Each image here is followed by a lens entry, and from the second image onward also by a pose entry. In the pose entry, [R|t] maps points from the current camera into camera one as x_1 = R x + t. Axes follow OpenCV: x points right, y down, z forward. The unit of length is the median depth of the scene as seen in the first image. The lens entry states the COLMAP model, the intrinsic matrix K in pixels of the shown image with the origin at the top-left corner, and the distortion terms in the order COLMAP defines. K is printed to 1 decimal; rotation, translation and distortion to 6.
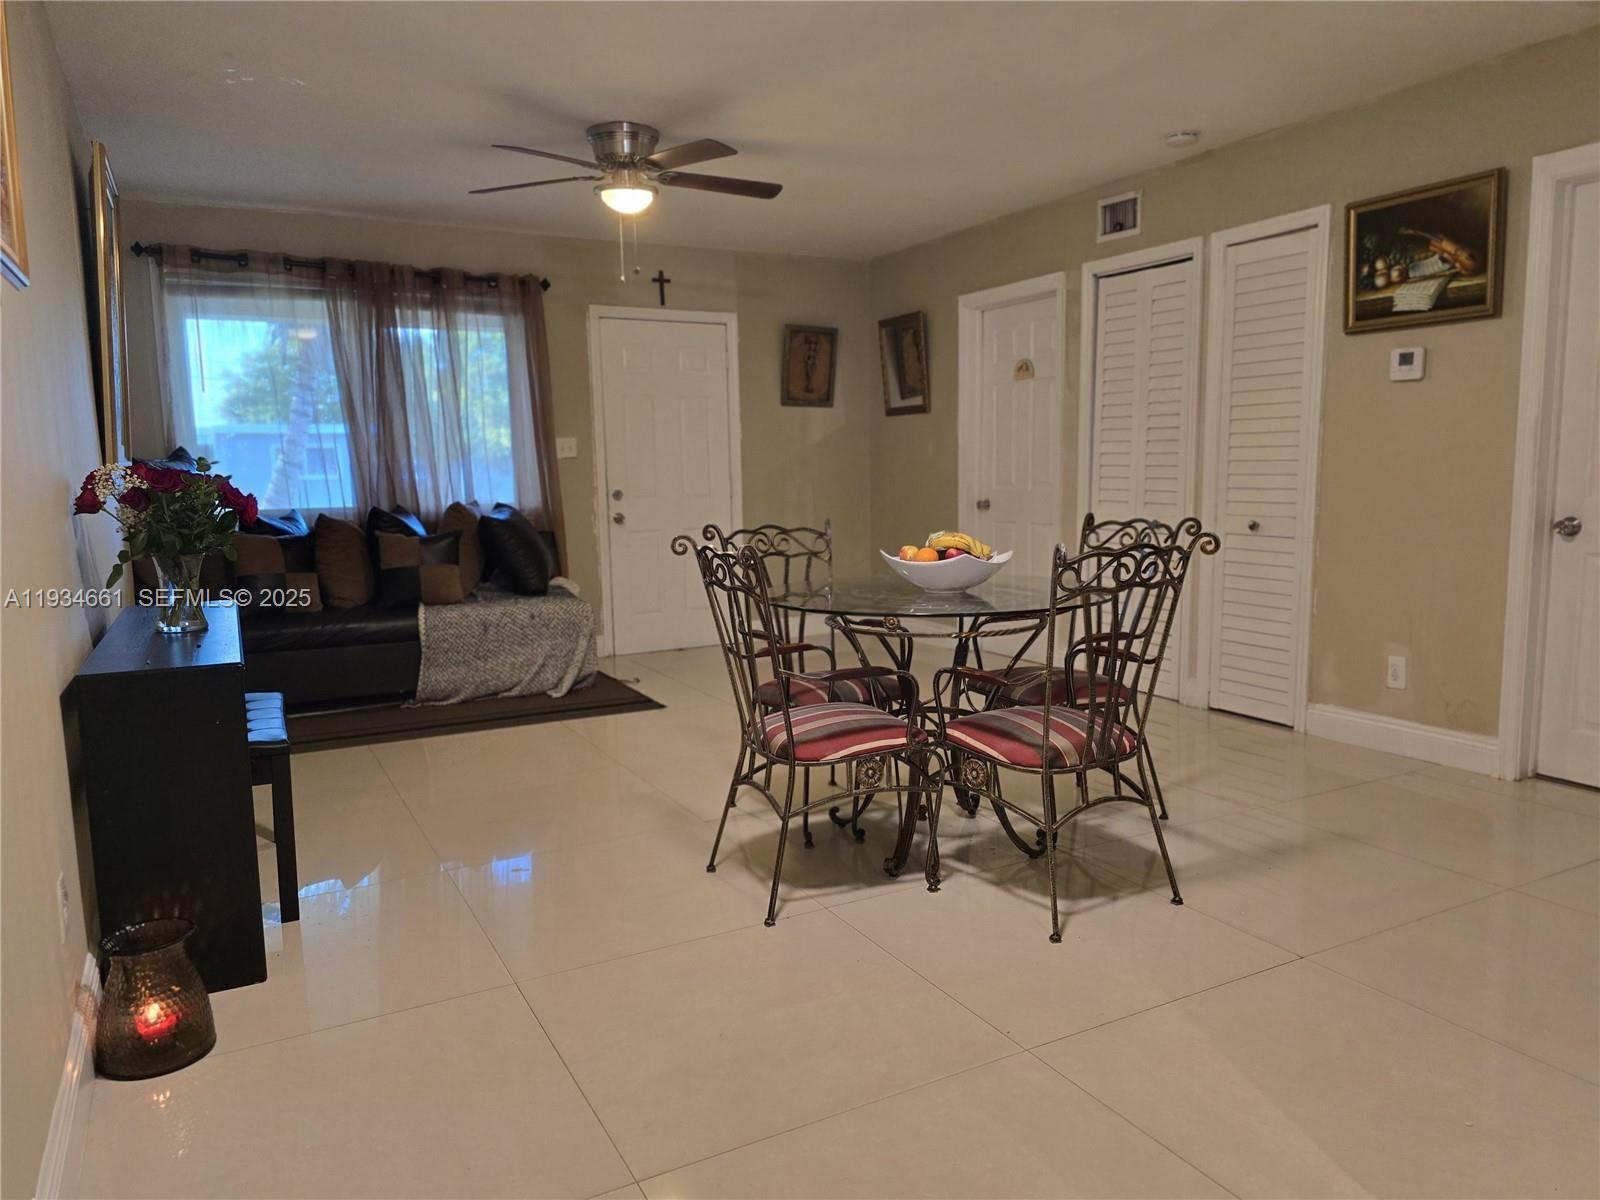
lens RADIAL K [[1084.5, 0, 797.2], [0, 1084.5, 596.4], [0, 0, 1]] dist [0.009741, -0.011385]
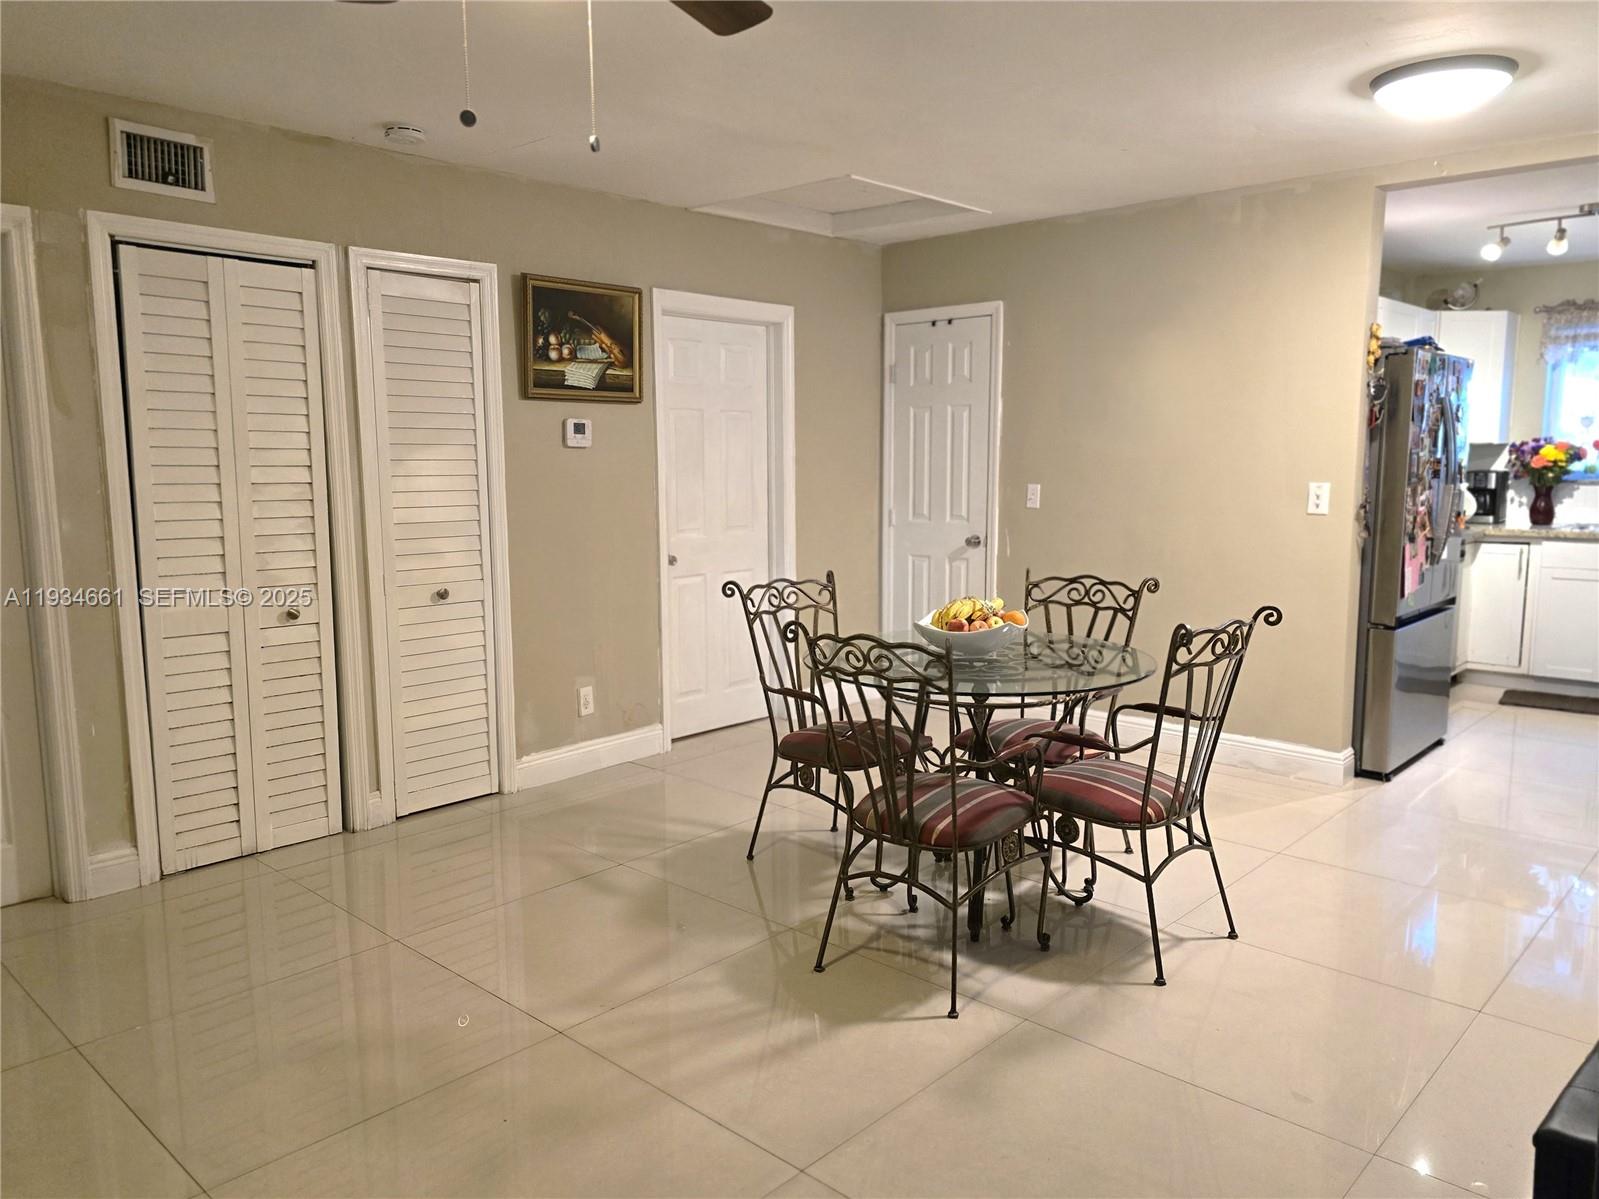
lens RADIAL K [[1131.1, 0, 800.0], [0, 1131.1, 613.6], [0, 0, 1]] dist [0.001107, -0.005368]
pose [[-0.311069, -0.112608, 0.943692, -0.650781], [0.124632, 0.979547, 0.157969, -0.185976], [-0.942180, 0.166753, -0.290672, 1.154054]]
